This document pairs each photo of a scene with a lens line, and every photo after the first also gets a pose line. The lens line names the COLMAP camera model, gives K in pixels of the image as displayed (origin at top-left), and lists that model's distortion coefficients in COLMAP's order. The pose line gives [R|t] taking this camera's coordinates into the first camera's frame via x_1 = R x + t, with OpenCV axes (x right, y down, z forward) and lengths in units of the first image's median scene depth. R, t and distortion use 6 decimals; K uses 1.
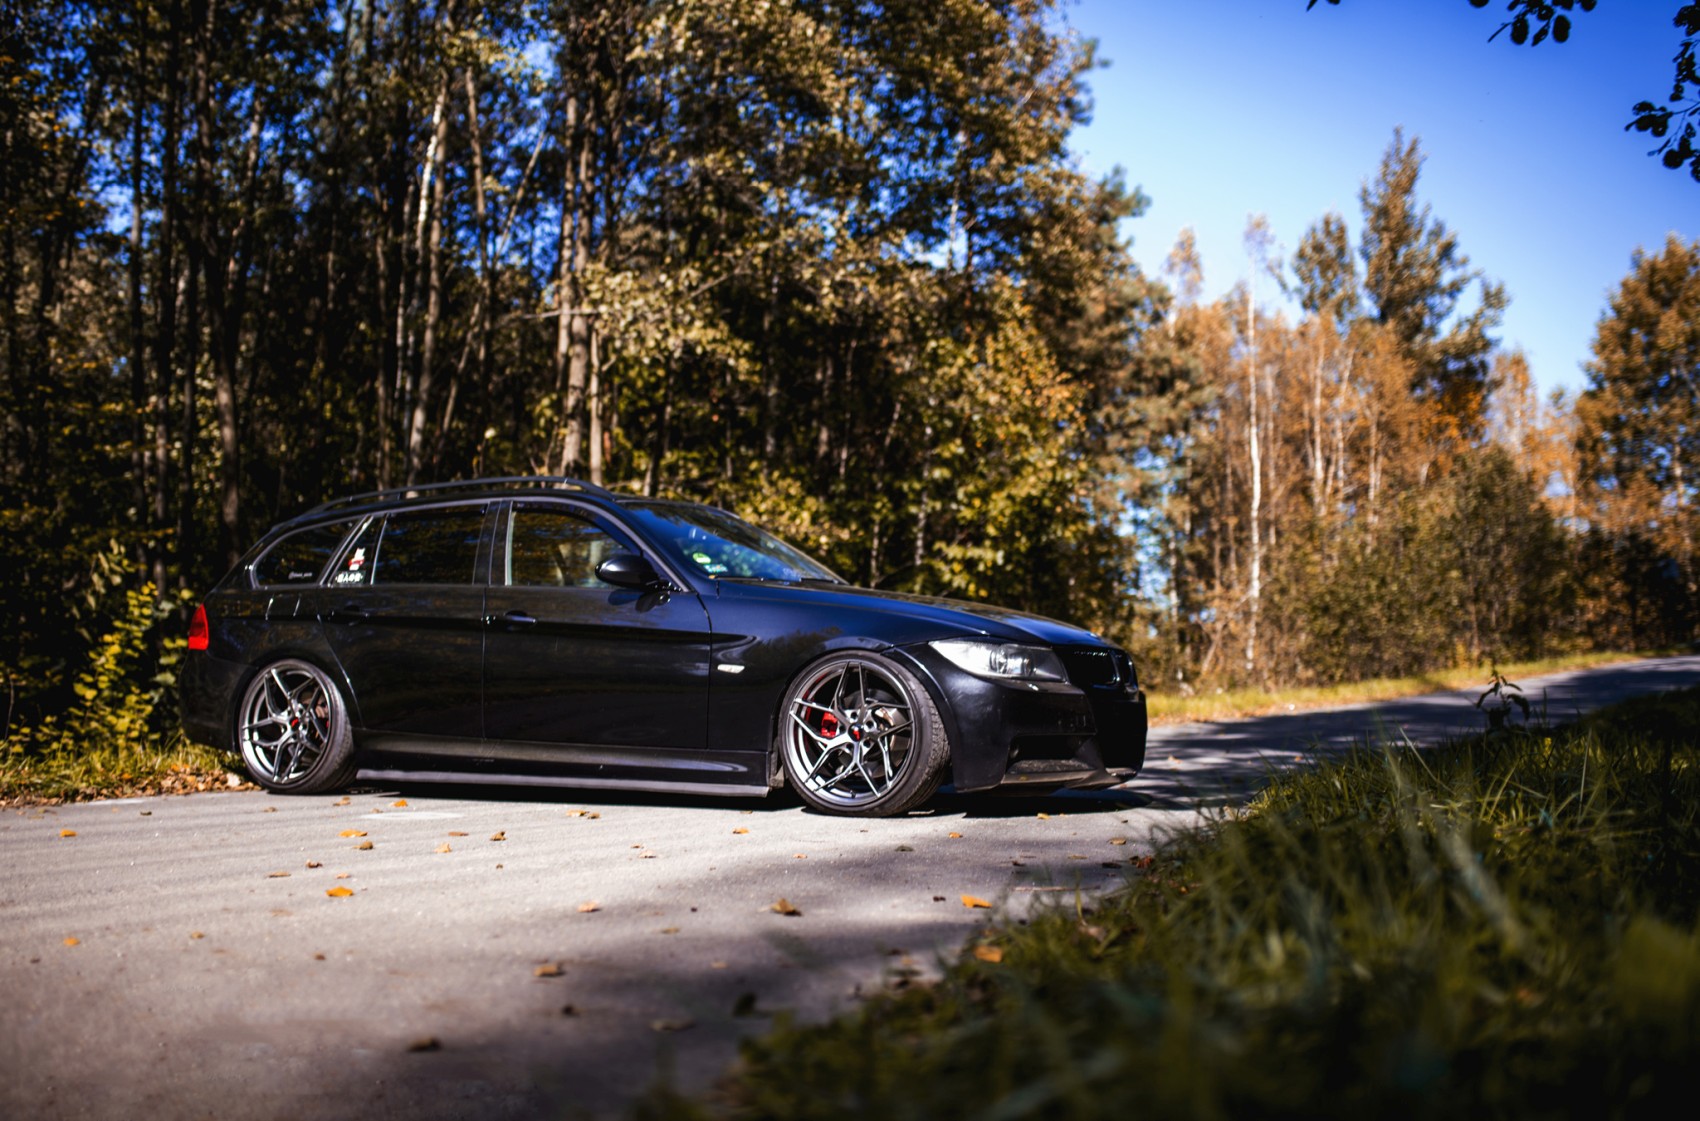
lens RADIAL K [[1629.0, 0, 850.0], [0, 1629.0, 560.5], [0, 0, 1]] dist [-0.008765, 0.003716]
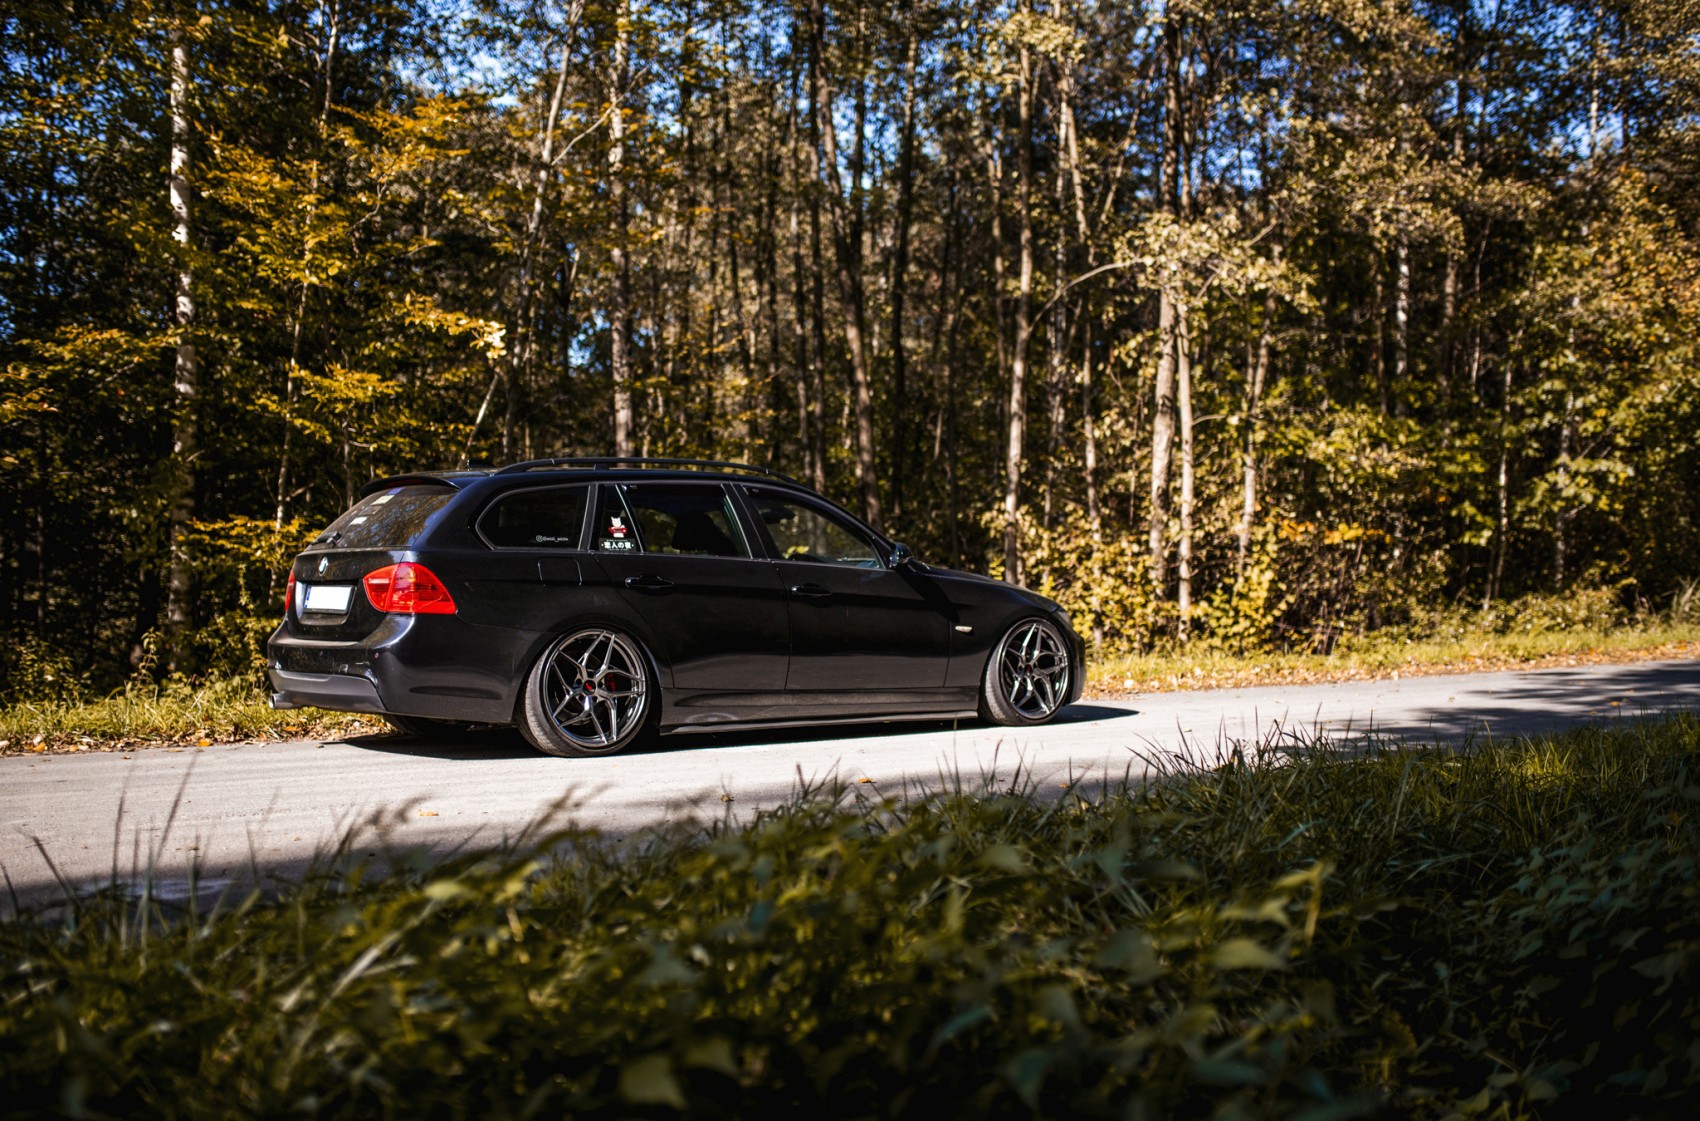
lens RADIAL K [[1629.0, 0, 850.0], [0, 1629.0, 560.5], [0, 0, 1]] dist [-0.008765, 0.003716]
pose [[0.900194, -0.018003, -0.435117, 0.087304], [0.042319, 0.998033, 0.046256, -0.010856], [0.433428, -0.060053, 0.899185, -0.041873]]
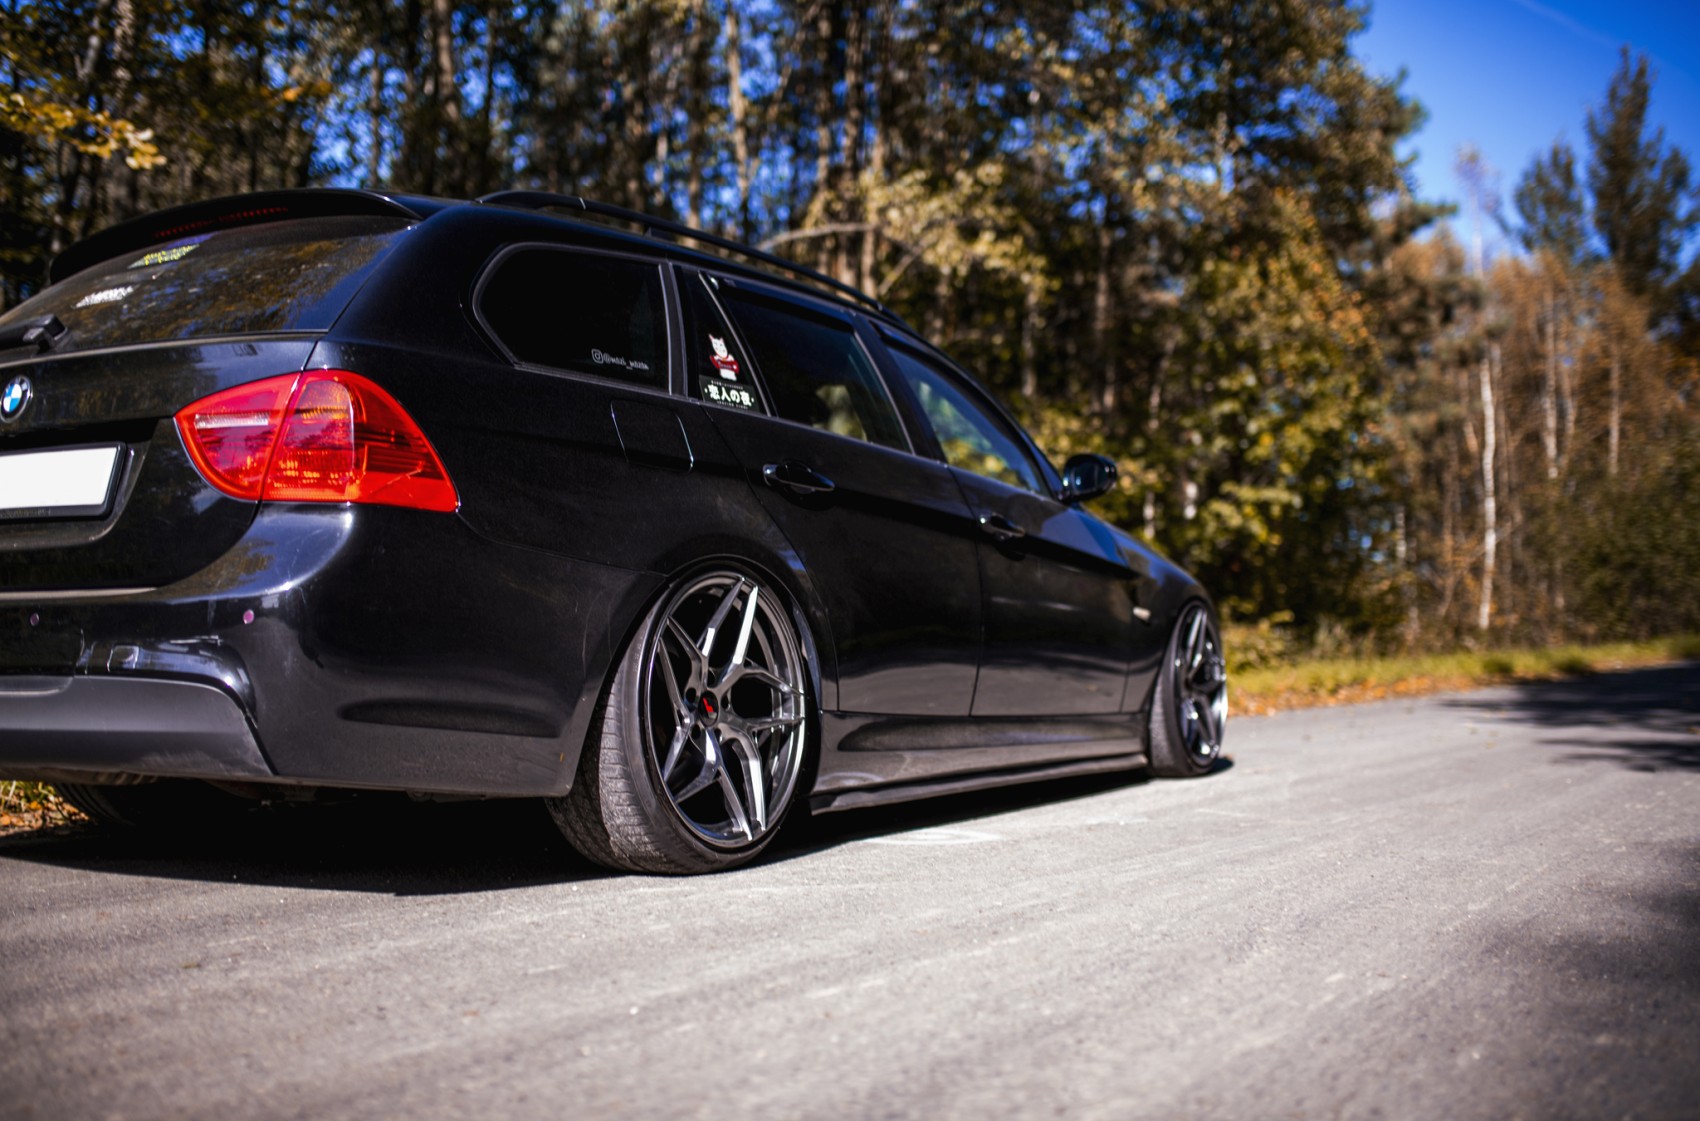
lens RADIAL K [[1629.0, 0, 850.0], [0, 1629.0, 560.5], [0, 0, 1]] dist [-0.008765, 0.003716]
pose [[0.993476, -0.010525, -0.113556, -0.049093], [0.013130, 0.999667, 0.022216, 0.008204], [0.113284, -0.023562, 0.993283, 0.069785]]
